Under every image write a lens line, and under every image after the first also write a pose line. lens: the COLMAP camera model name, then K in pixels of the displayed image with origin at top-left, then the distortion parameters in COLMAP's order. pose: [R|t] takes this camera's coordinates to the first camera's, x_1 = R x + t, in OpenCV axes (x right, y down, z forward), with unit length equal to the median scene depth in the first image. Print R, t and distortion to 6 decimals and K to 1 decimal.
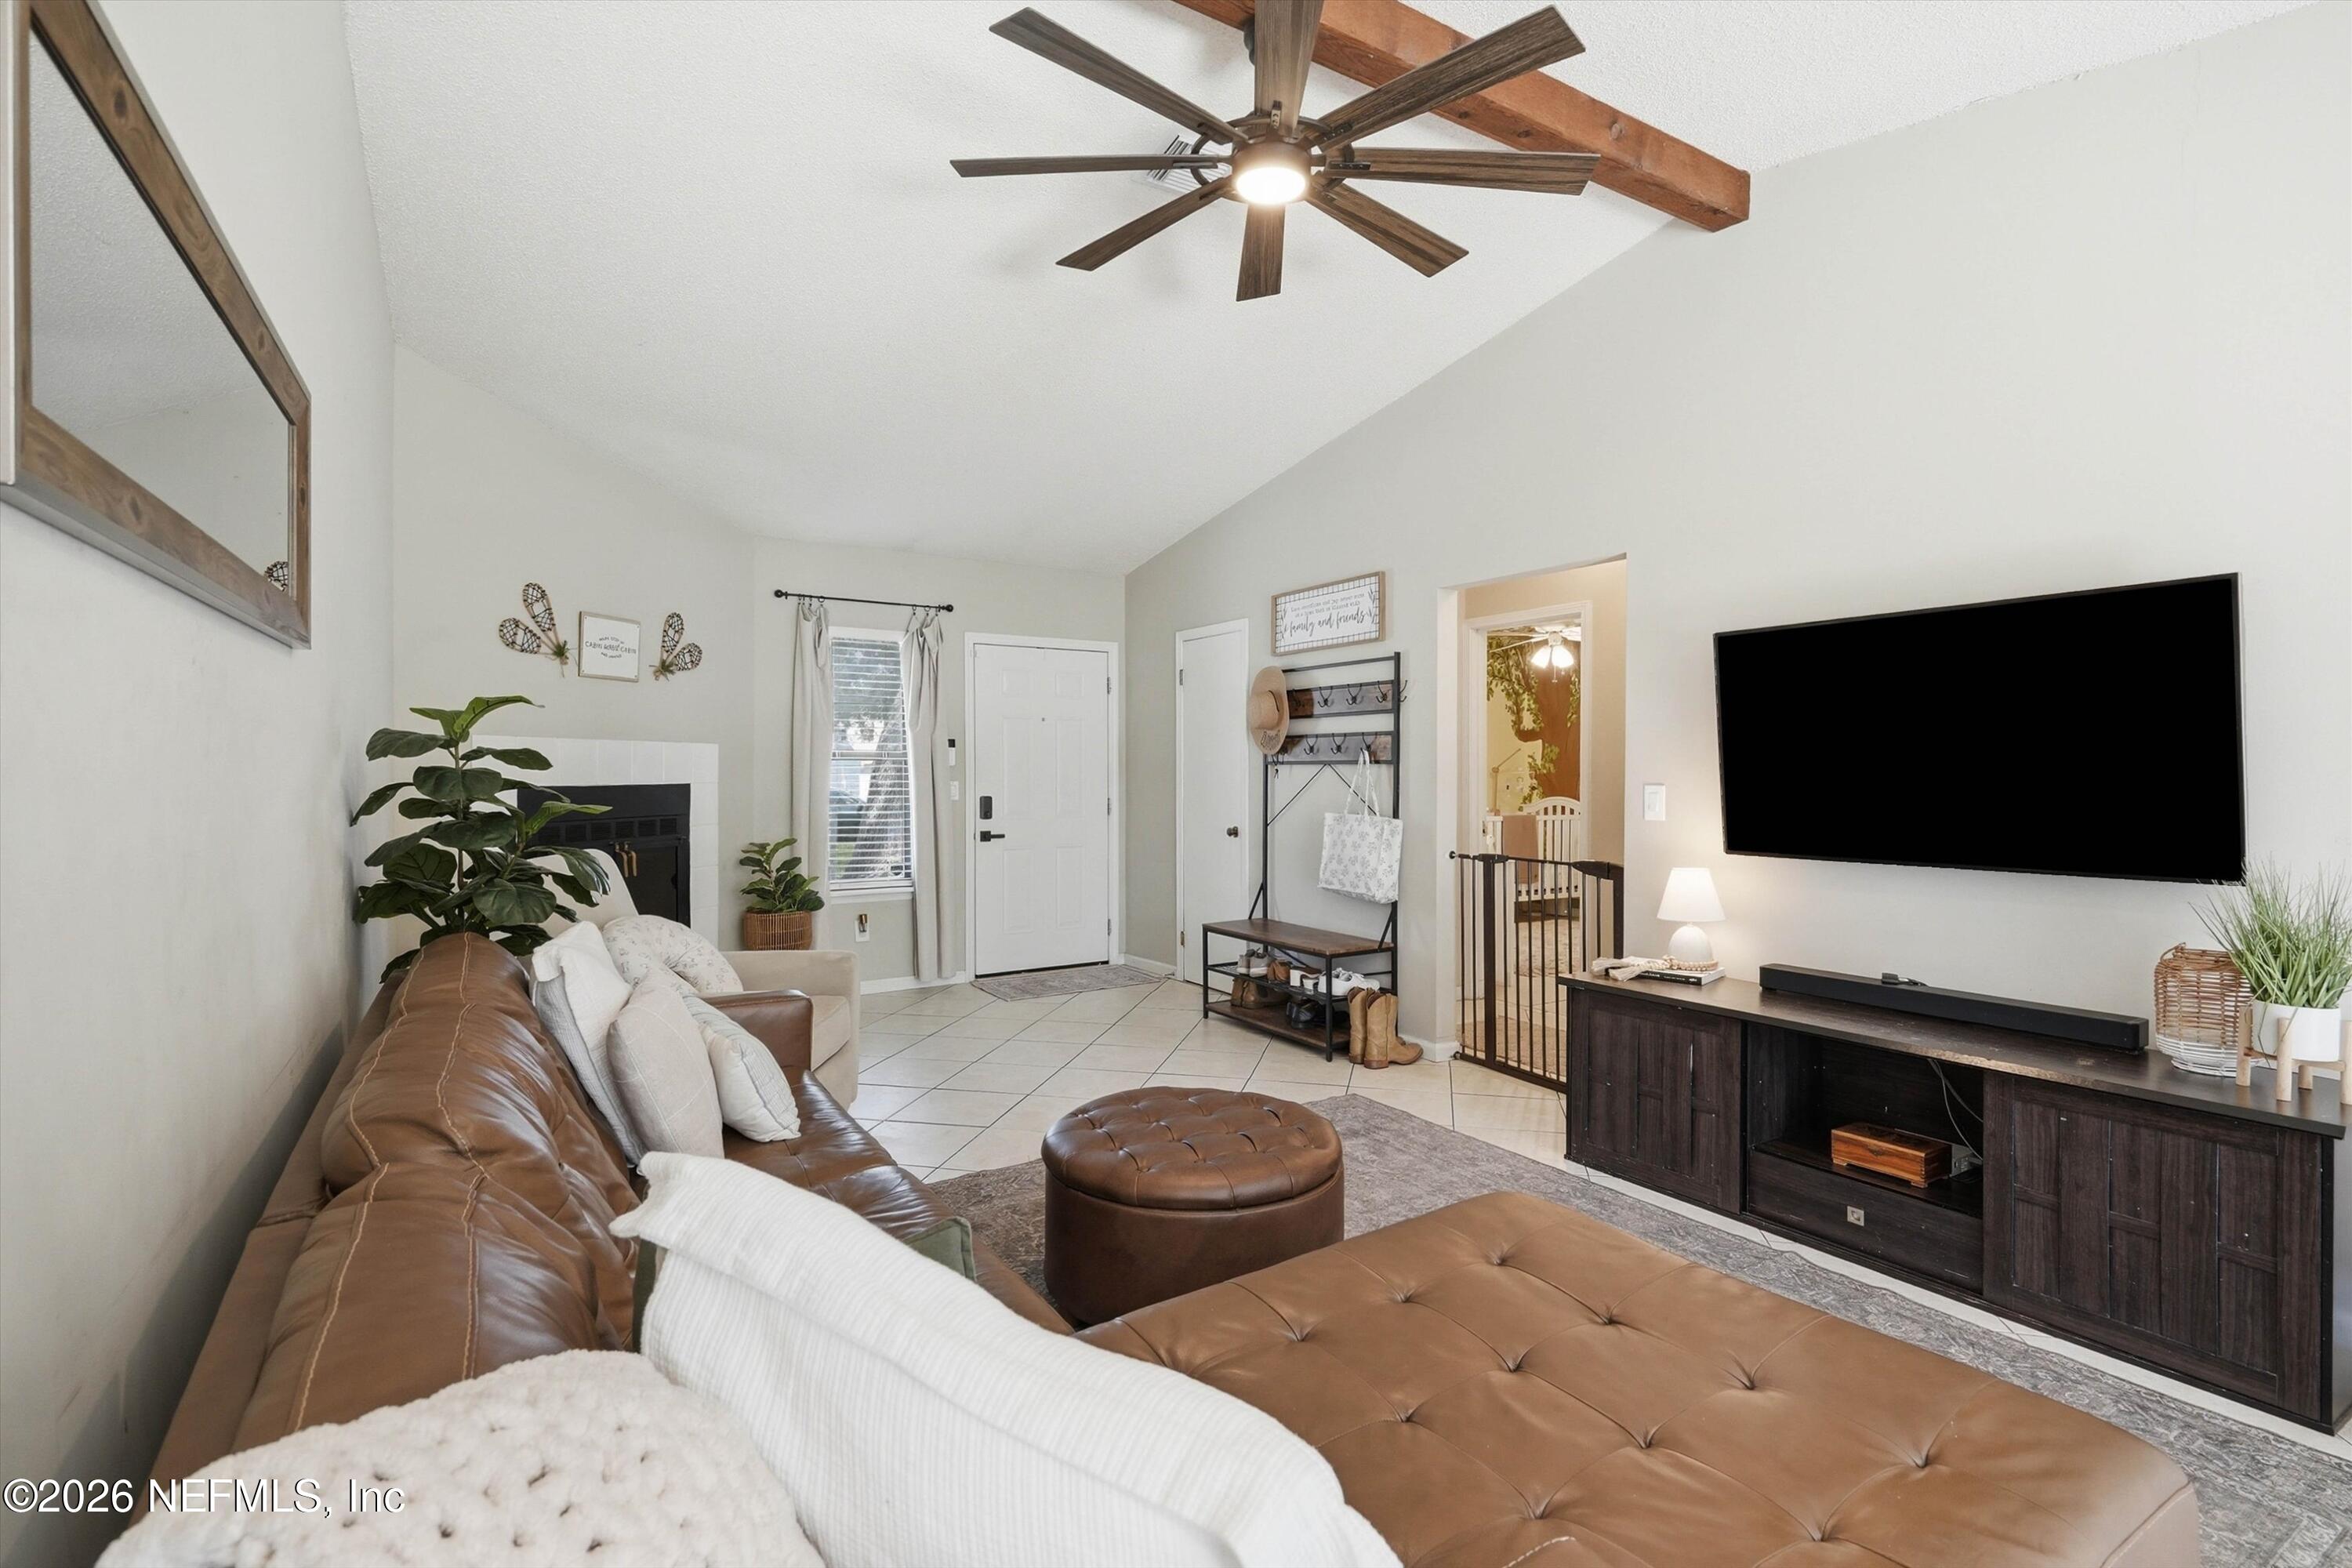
lens RADIAL K [[1109.4, 0, 1191.2], [0, 1109.4, 770.1], [0, 0, 1]] dist [0.021381, -0.001249]
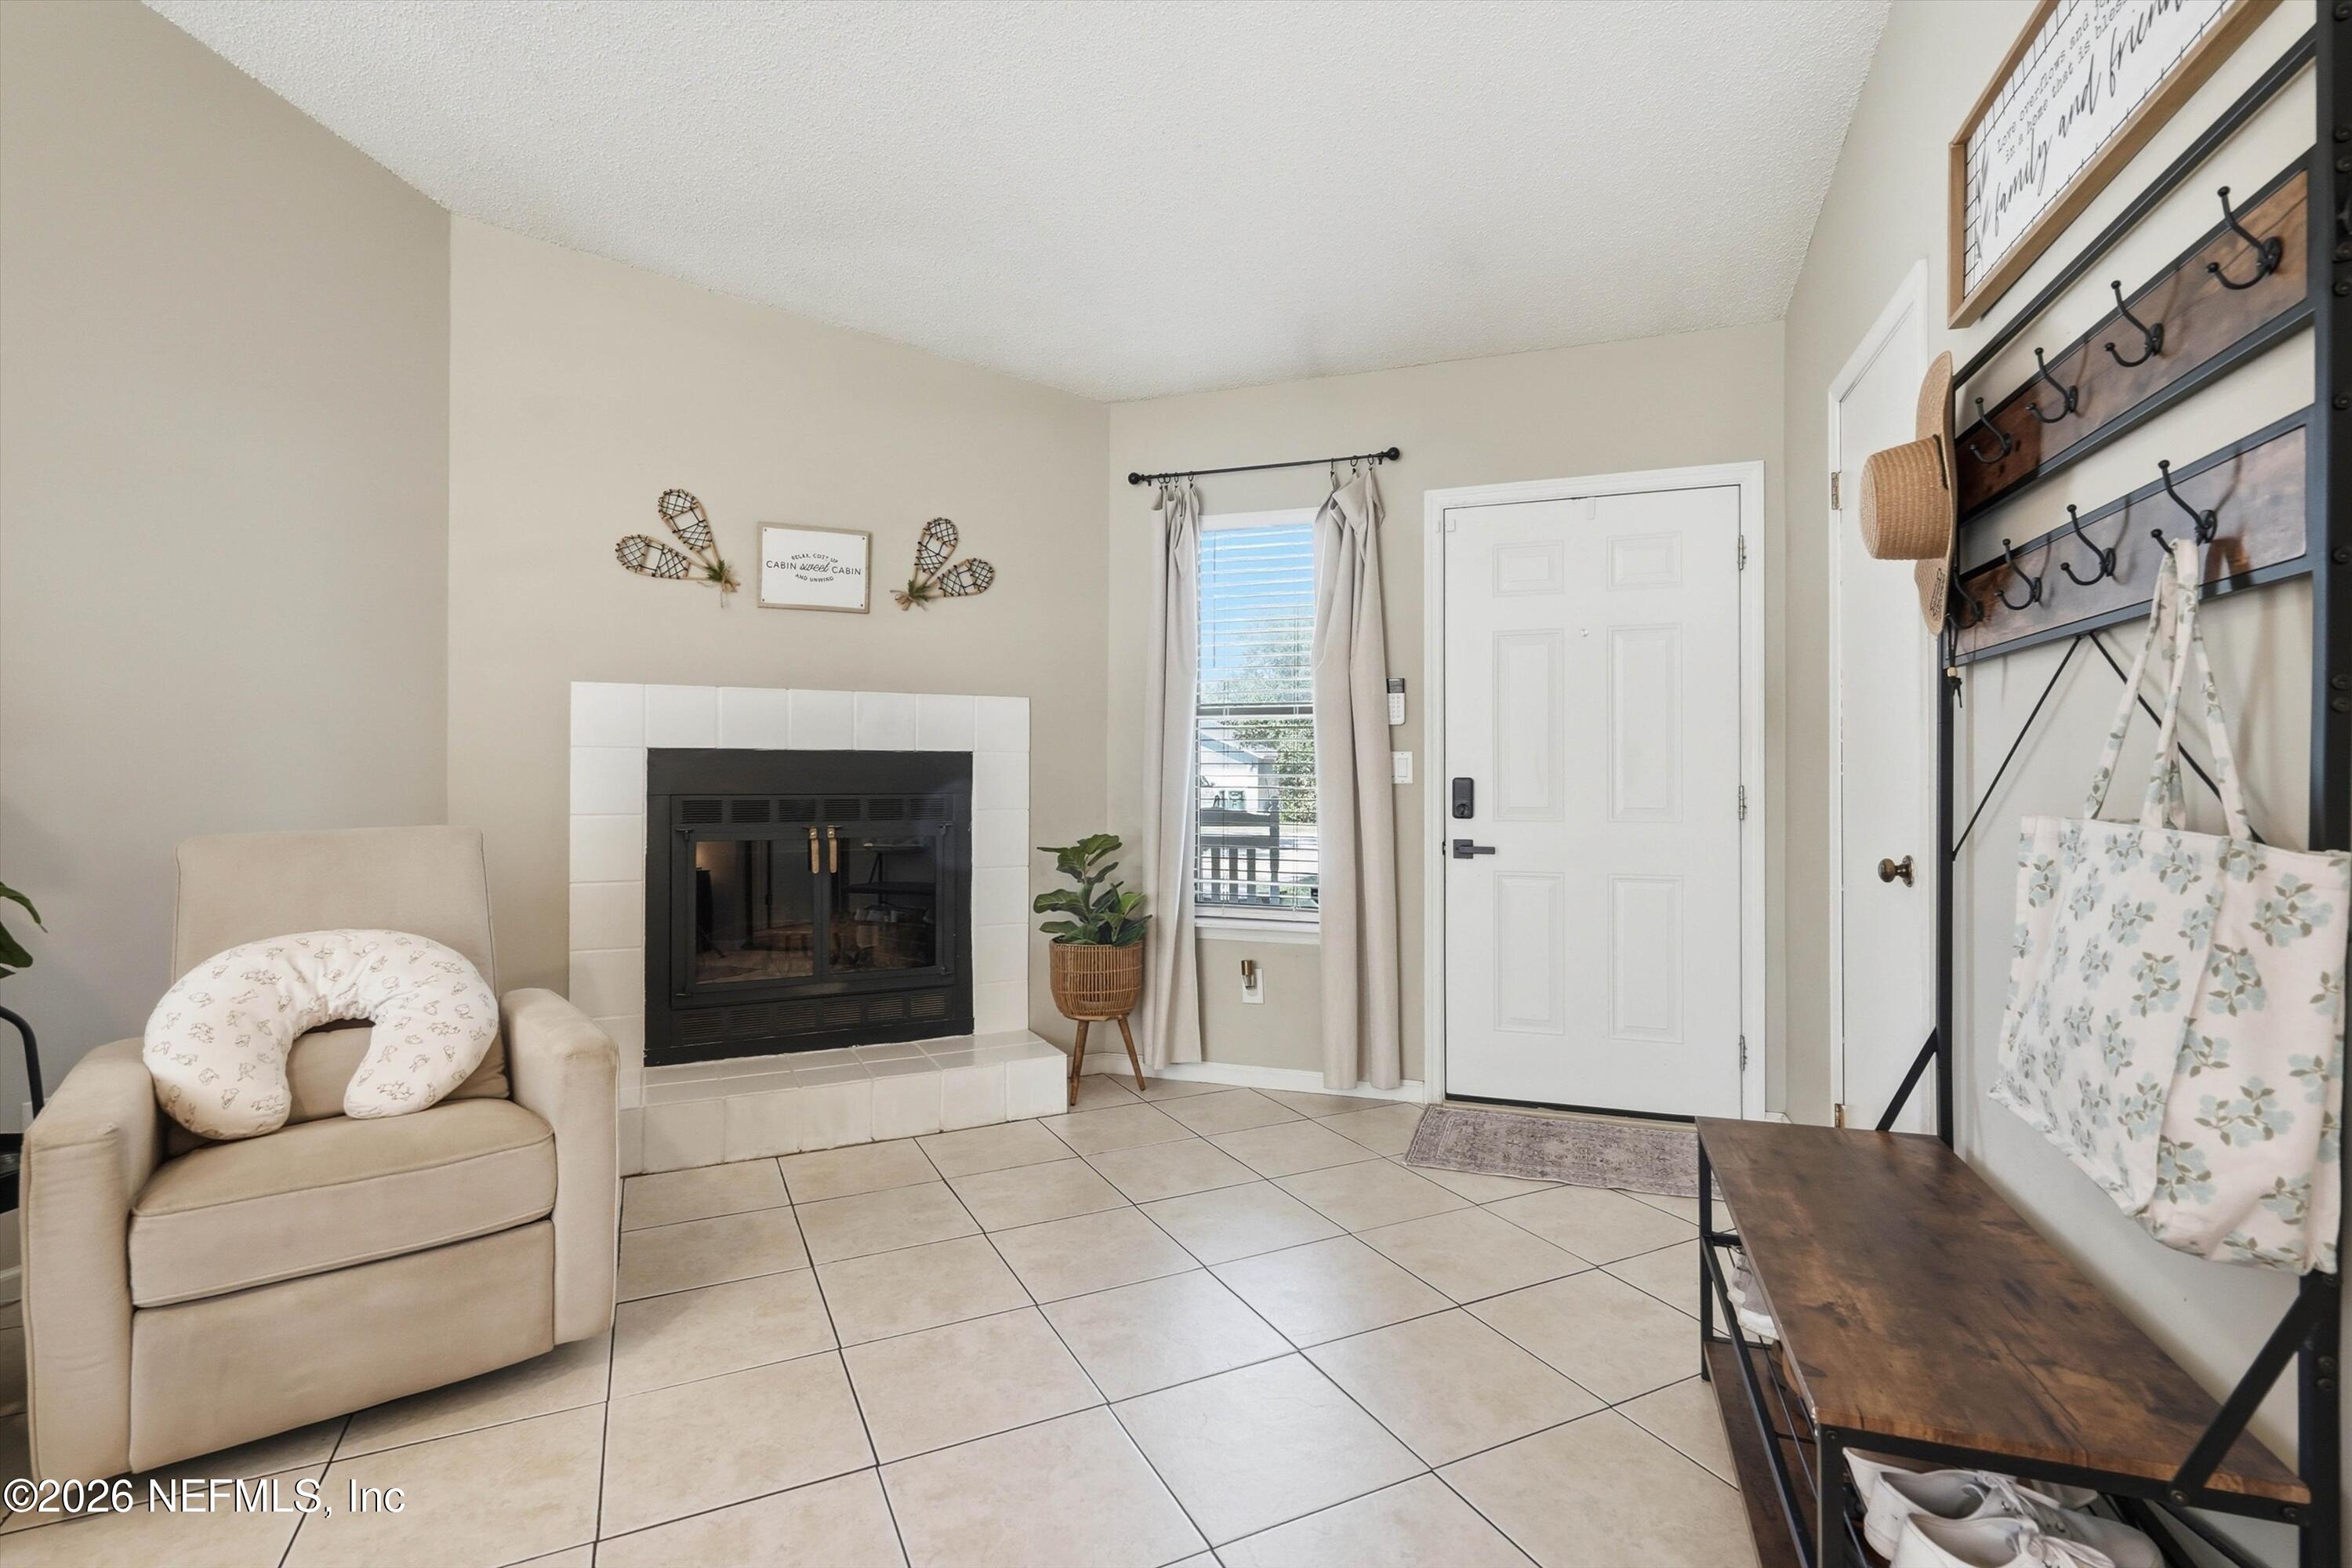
lens RADIAL K [[1109.4, 0, 1144.2], [0, 1109.4, 774.8], [0, 0, 1]] dist [0.021381, -0.001249]
pose [[0.617998, -0.000014, -0.786180, 0.194646], [-0.001637, 0.999998, -0.001305, 0.028591], [0.786178, 0.002094, 0.617997, 0.654817]]
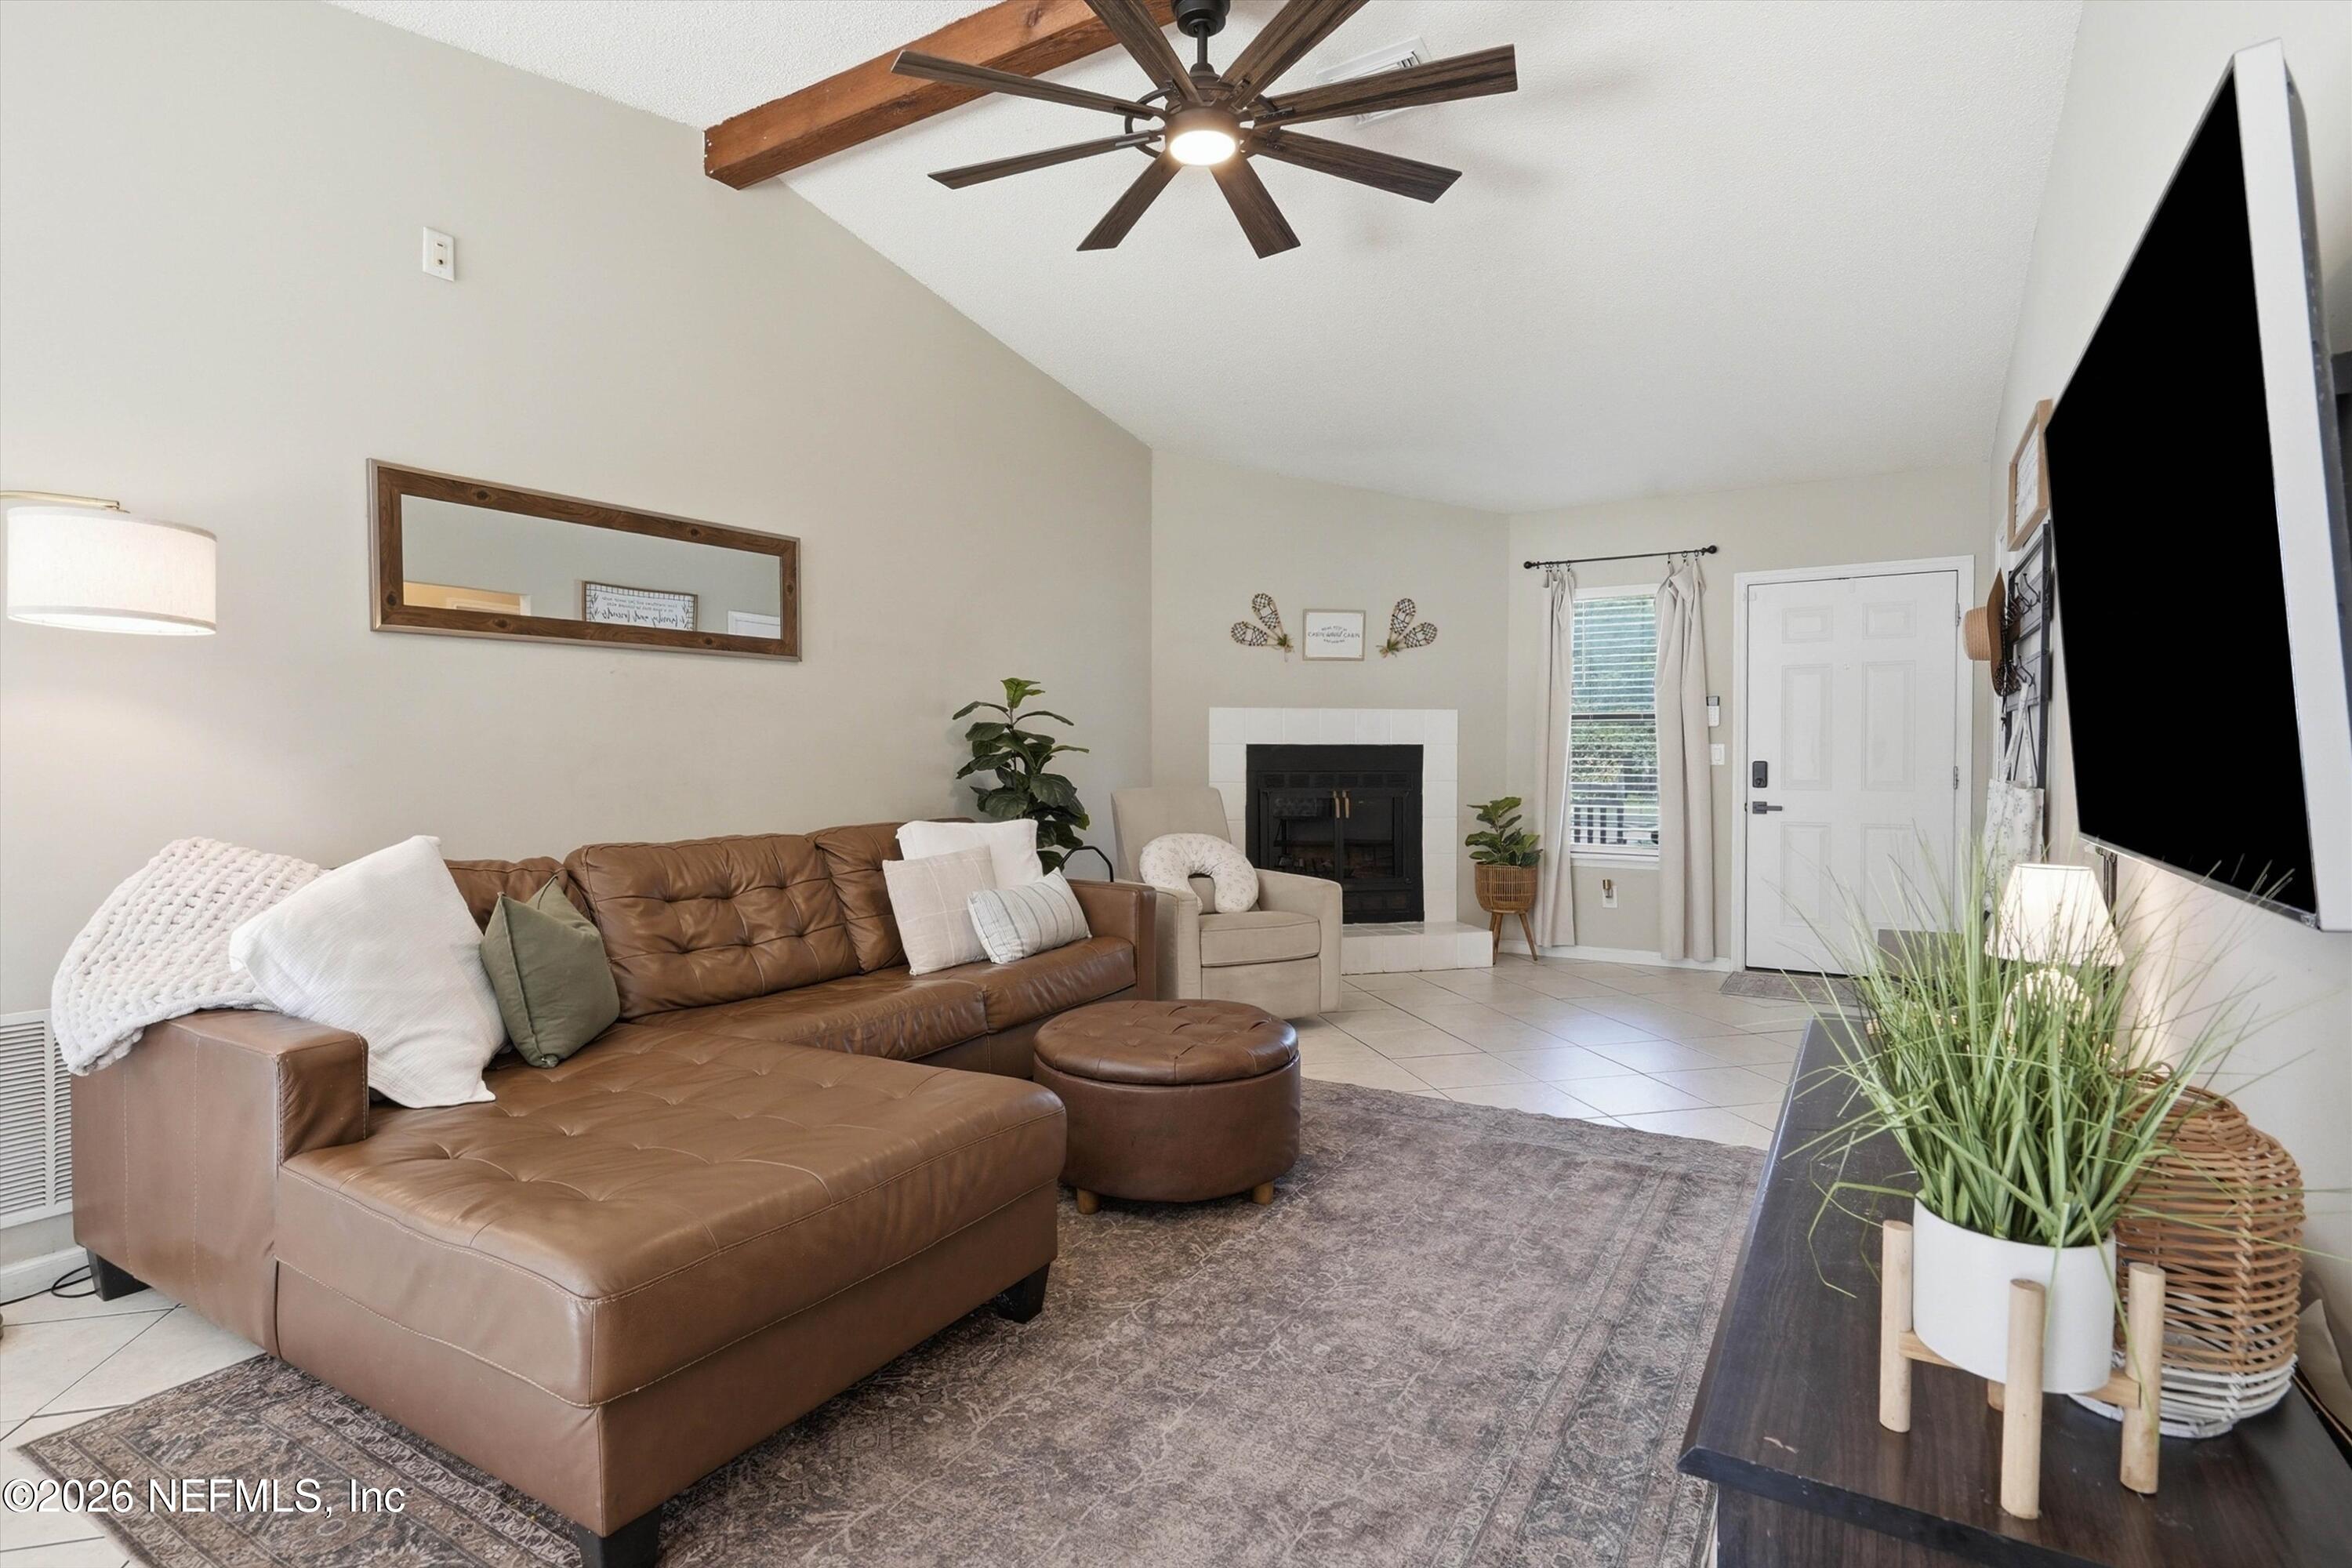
lens RADIAL K [[1145.7, 0, 1169.9], [0, 1145.7, 778.6], [0, 0, 1]] dist [0.022106, -0.000082]
pose [[0.446517, 0.019611, -0.894560, 0.509441], [-0.000041, 0.999760, 0.021896, 0.021688], [0.894775, -0.009740, 0.446411, 0.238947]]
